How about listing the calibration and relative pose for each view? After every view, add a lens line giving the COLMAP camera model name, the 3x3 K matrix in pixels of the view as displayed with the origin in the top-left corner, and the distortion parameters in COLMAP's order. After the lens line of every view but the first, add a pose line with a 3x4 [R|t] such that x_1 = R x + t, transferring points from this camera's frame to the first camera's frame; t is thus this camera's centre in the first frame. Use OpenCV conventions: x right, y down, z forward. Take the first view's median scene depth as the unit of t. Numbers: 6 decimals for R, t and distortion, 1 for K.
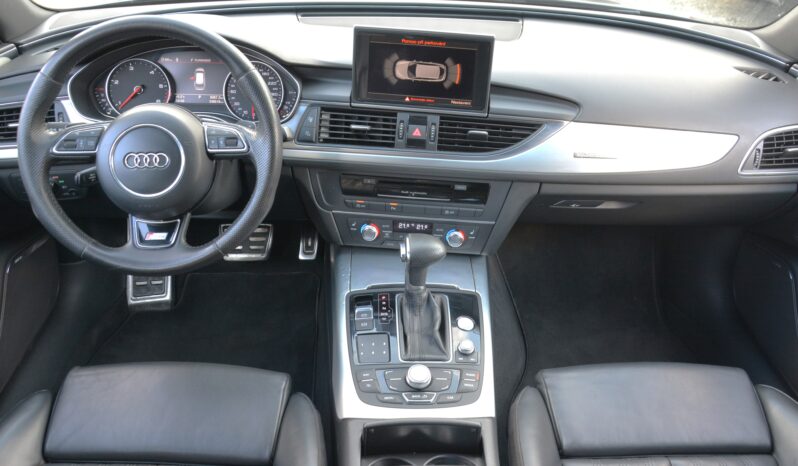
lens RADIAL K [[745.4, 0, 406.4], [0, 745.4, 178.8], [0, 0, 1]] dist [-0.018272, 0.000000]
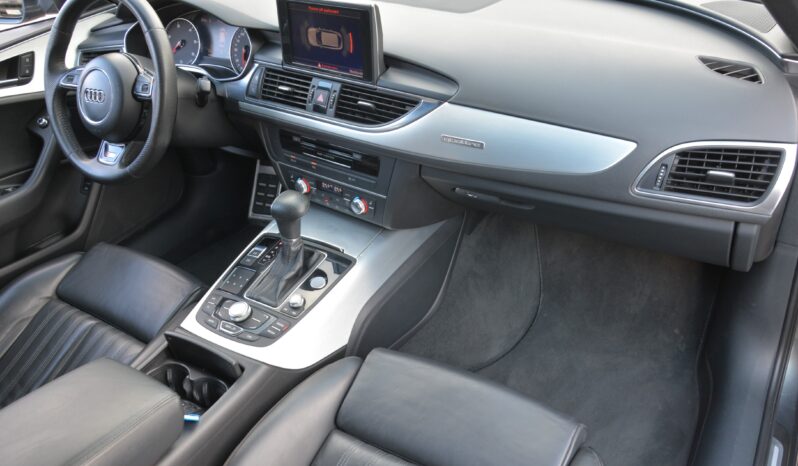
lens RADIAL K [[684.8, 0, 389.7], [0, 684.8, 231.0], [0, 0, 1]] dist [-0.034025, 0.033744]
pose [[0.801698, 0.208489, -0.560190, 0.659619], [-0.137448, 0.976384, 0.166682, -0.051878], [0.581712, -0.056632, 0.811421, 0.256125]]
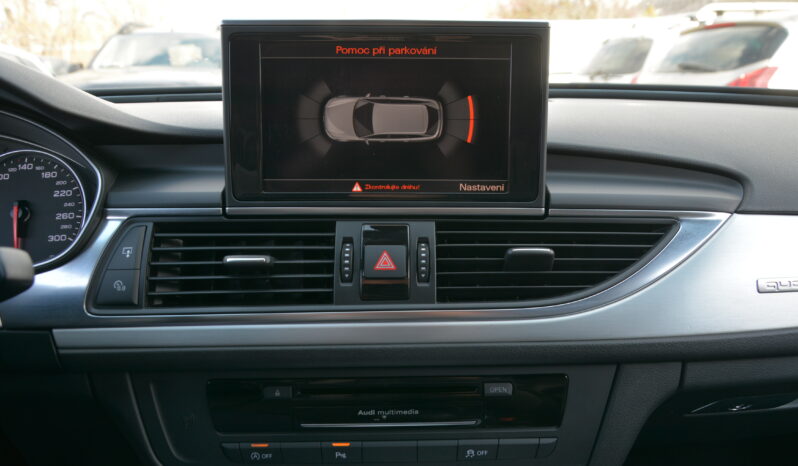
lens RADIAL K [[636.0, 0, 407.5], [0, 636.0, 237.7], [0, 0, 1]] dist [-0.031013, 0.014007]
pose [[0.994410, -0.065559, 0.082773, -0.001986], [0.083580, 0.967759, -0.237605, 0.009739], [-0.064527, 0.243195, 0.967829, 0.639831]]
